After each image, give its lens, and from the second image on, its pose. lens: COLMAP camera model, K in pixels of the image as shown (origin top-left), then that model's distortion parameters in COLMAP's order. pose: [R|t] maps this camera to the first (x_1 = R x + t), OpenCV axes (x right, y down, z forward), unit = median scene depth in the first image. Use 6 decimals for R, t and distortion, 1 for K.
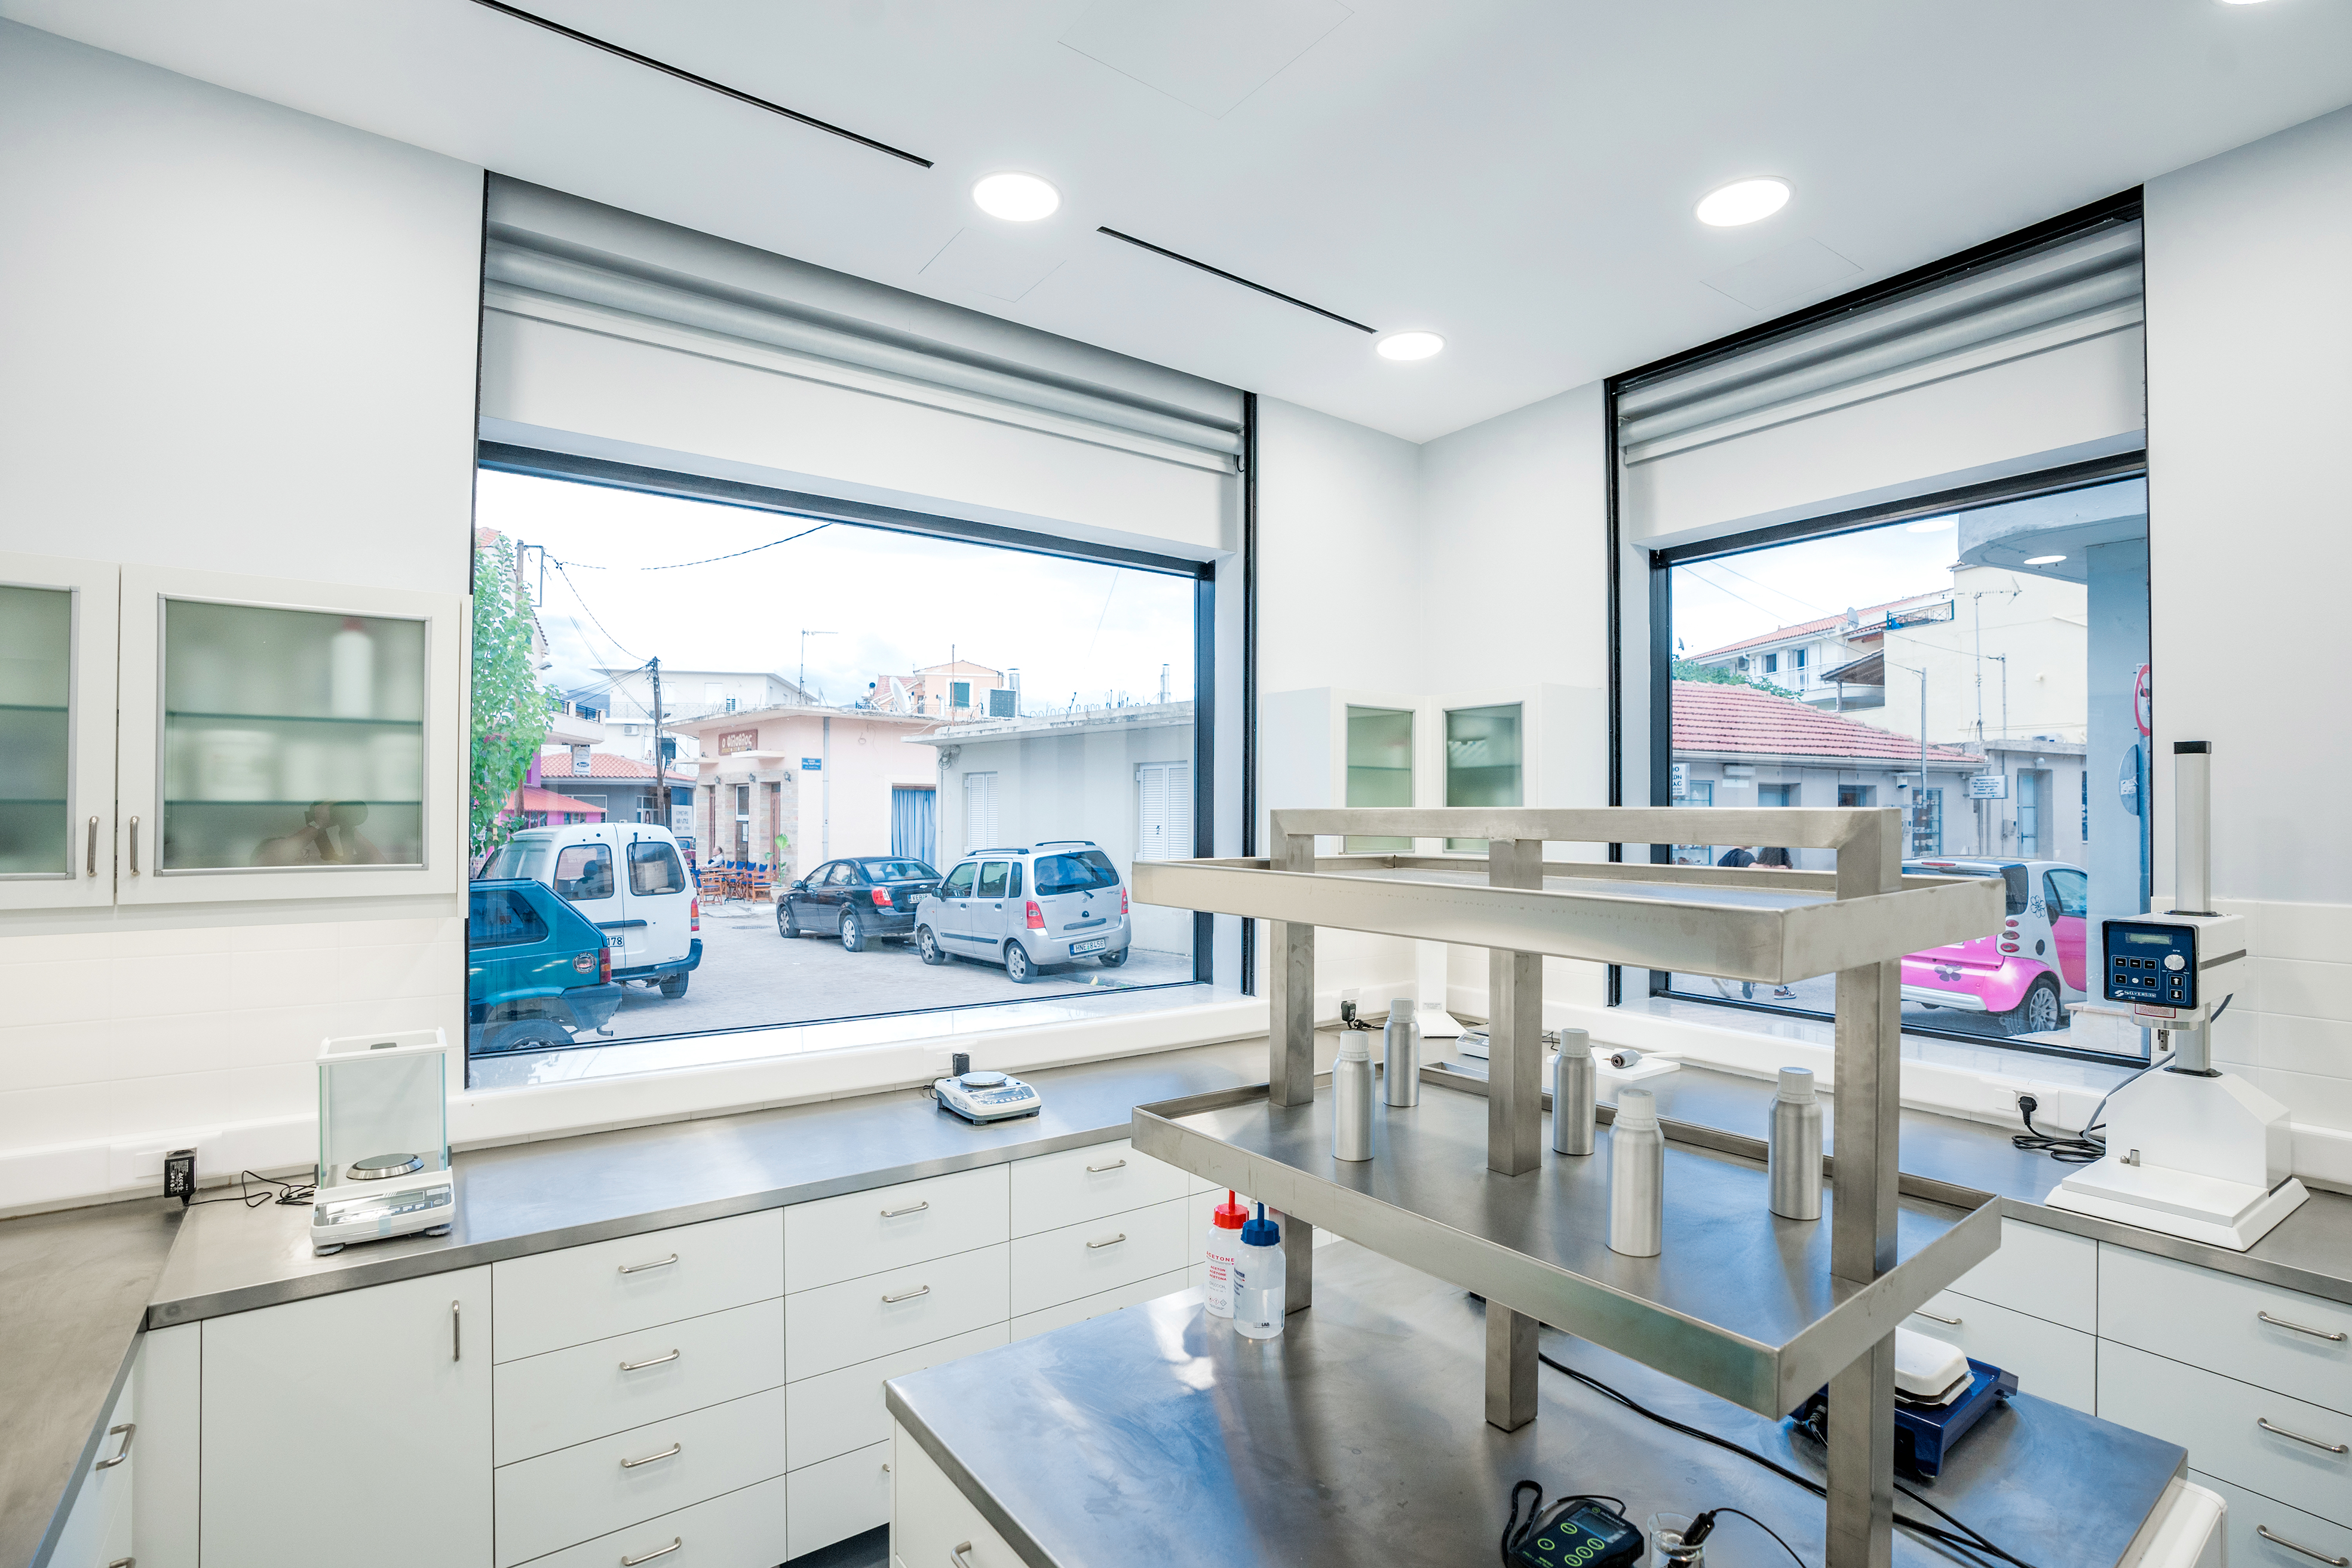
lens RADIAL K [[1118.6, 0, 1176.0], [0, 1118.6, 784.0], [0, 0, 1]] dist [-0.070114, 0.029602]
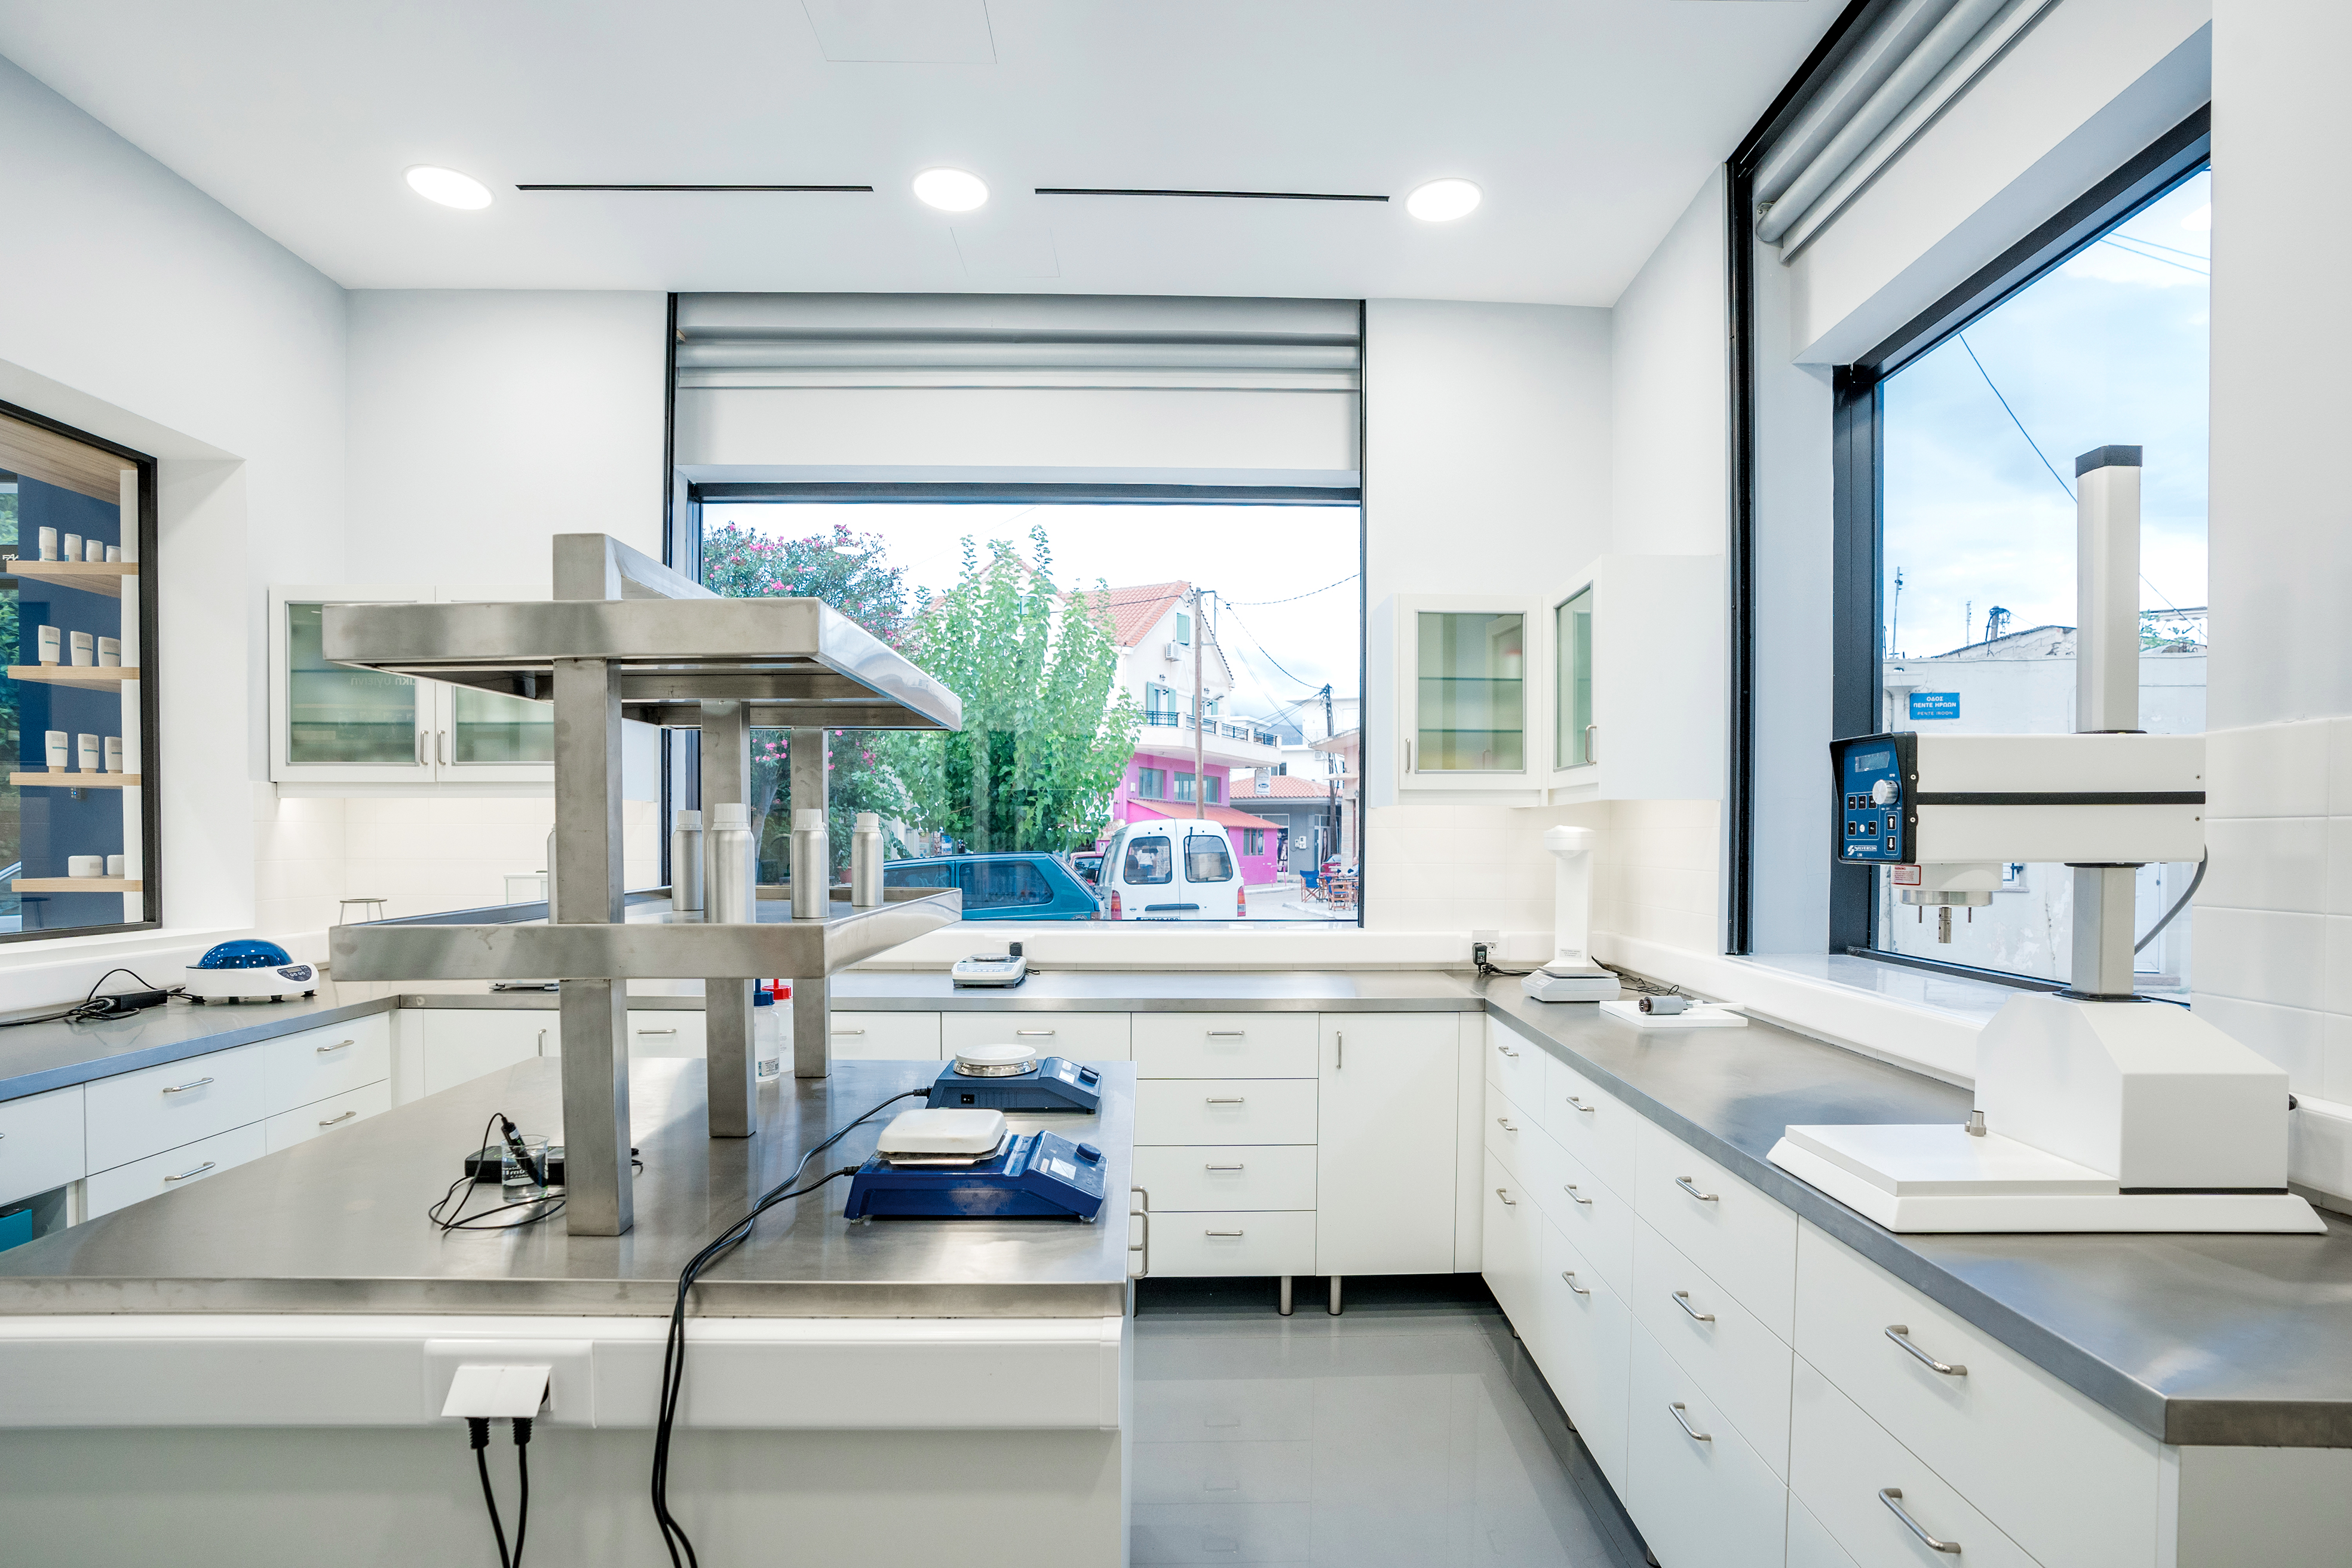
lens RADIAL K [[1134.6, 0, 1169.3], [0, 1134.6, 822.8], [0, 0, 1]] dist [-0.078633, 0.033238]
pose [[0.814600, -0.006648, -0.579984, 0.486876], [0.014422, 0.999857, 0.008795, 0.086955], [0.579843, -0.015529, 0.814580, 0.114919]]
